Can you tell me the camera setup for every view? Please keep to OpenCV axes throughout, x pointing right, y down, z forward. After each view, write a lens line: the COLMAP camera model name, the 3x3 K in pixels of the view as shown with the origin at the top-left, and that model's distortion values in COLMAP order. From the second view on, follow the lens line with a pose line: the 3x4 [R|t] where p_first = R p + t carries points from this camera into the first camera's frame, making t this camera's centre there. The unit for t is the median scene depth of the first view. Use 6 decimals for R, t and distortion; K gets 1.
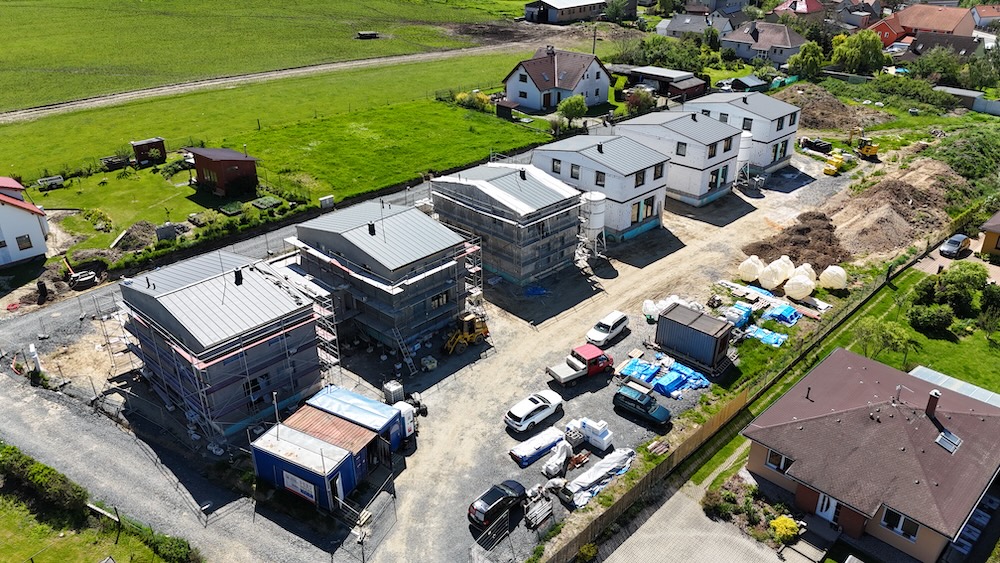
lens RADIAL K [[736.6, 0, 503.5], [0, 736.6, 281.2], [0, 0, 1]] dist [-0.005071, -0.001632]
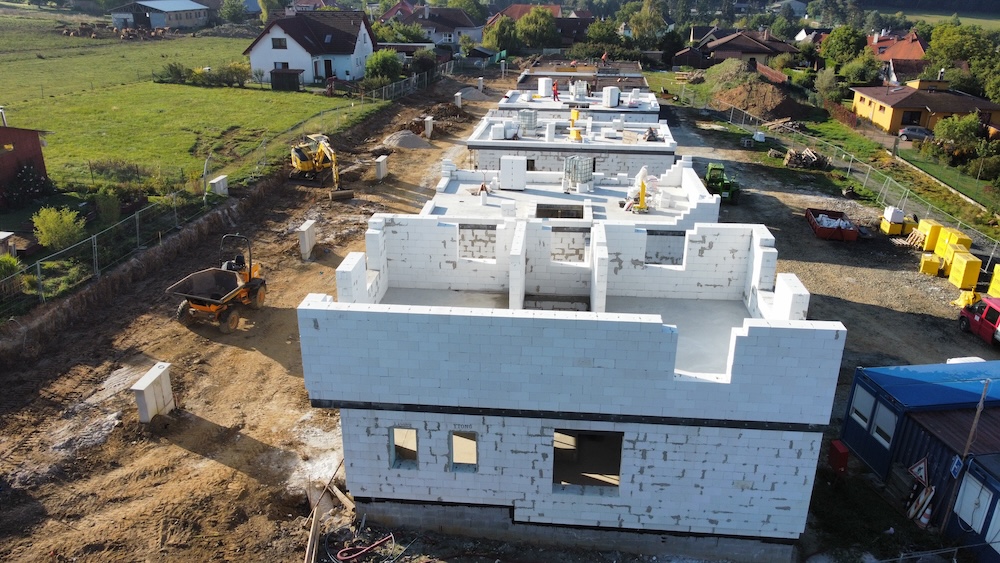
lens RADIAL K [[757.3, 0, 496.4], [0, 757.3, 279.7], [0, 0, 1]] dist [0.001683, -0.002979]
pose [[0.787241, -0.211469, 0.579251, -0.429446], [0.257540, 0.966264, 0.002743, 0.007649], [-0.560289, 0.147021, 0.815145, 0.442353]]
